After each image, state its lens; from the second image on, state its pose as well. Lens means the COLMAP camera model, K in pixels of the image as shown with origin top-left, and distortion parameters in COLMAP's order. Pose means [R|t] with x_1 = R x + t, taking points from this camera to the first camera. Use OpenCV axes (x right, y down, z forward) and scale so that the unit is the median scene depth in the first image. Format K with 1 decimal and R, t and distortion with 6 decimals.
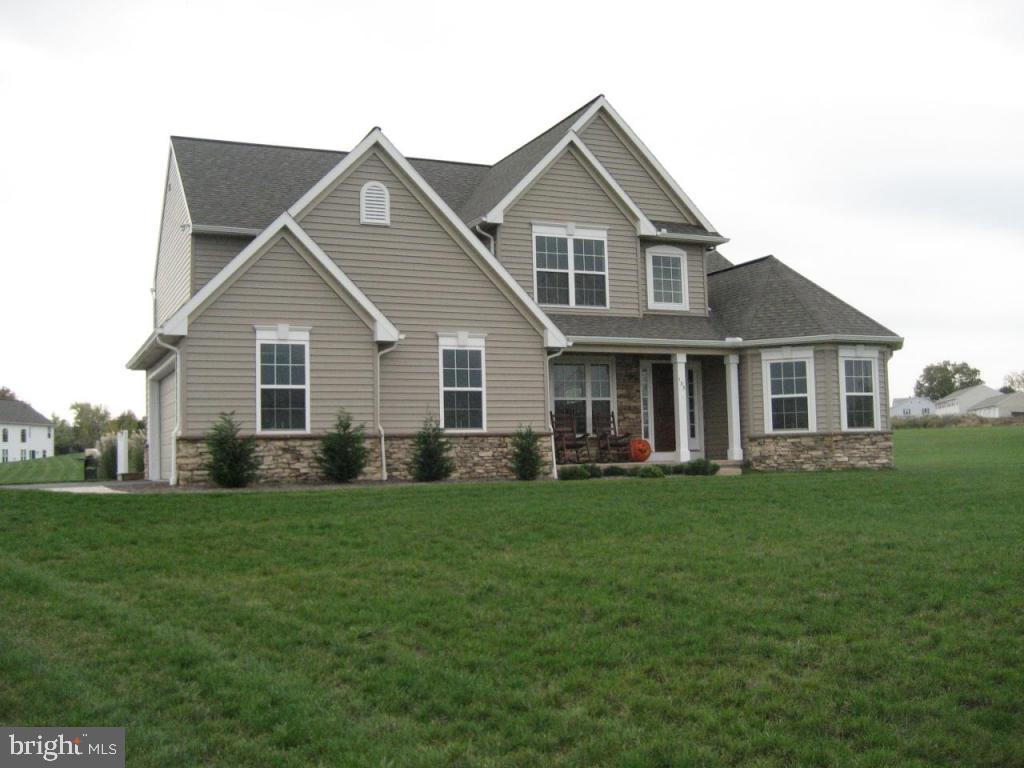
lens RADIAL K [[1060.0, 0, 534.5], [0, 1060.0, 377.5], [0, 0, 1]] dist [-0.152319, 0.185451]
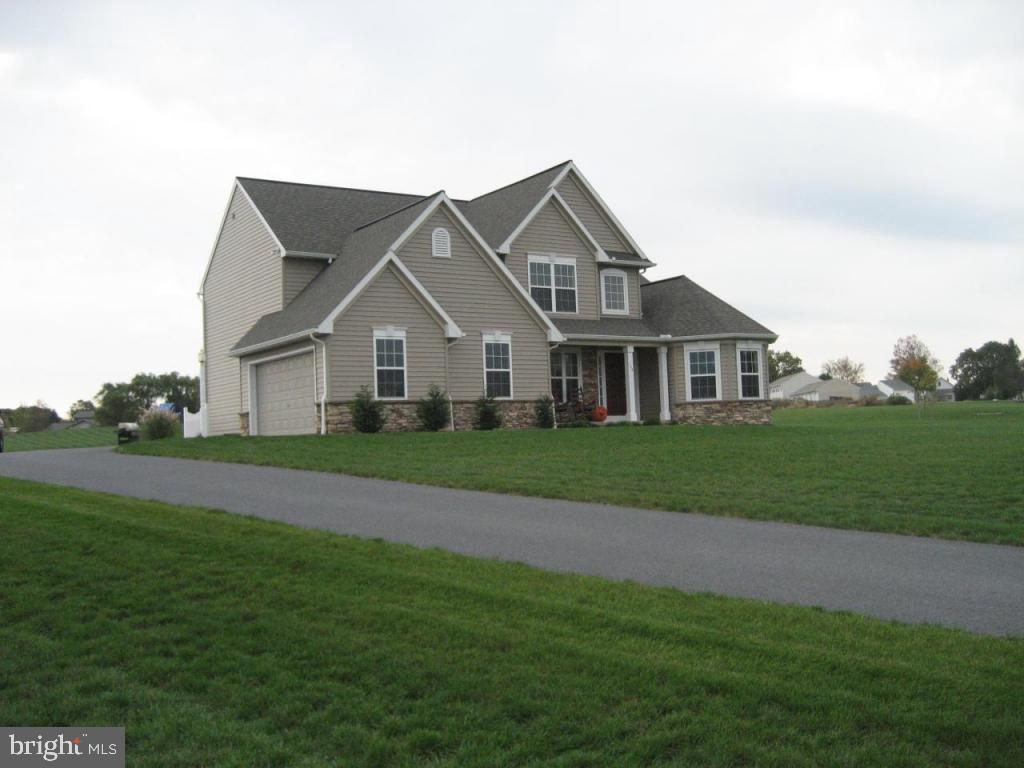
lens RADIAL K [[1060.0, 0, 534.5], [0, 1060.0, 377.5], [0, 0, 1]] dist [-0.152319, 0.185451]
pose [[0.986986, -0.002278, 0.160792, -0.220579], [0.000550, 0.999942, 0.010790, 0.004773], [-0.160807, -0.010561, 0.986929, -0.398321]]
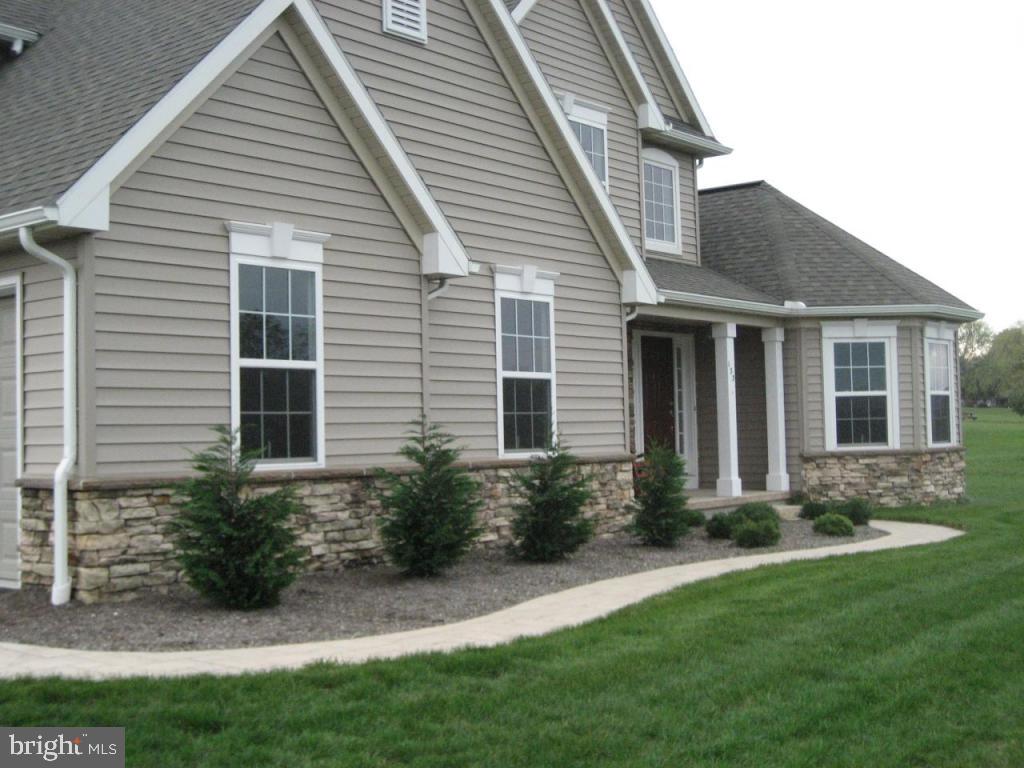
lens RADIAL K [[1292.8, 0, 512.5], [0, 1292.8, 358.1], [0, 0, 1]] dist [-0.110548, 0.017737]
pose [[0.899086, 0.030779, 0.436689, -0.307962], [-0.034561, 0.999402, 0.000716, 0.002060], [-0.436406, -0.015736, 0.899612, 0.369557]]
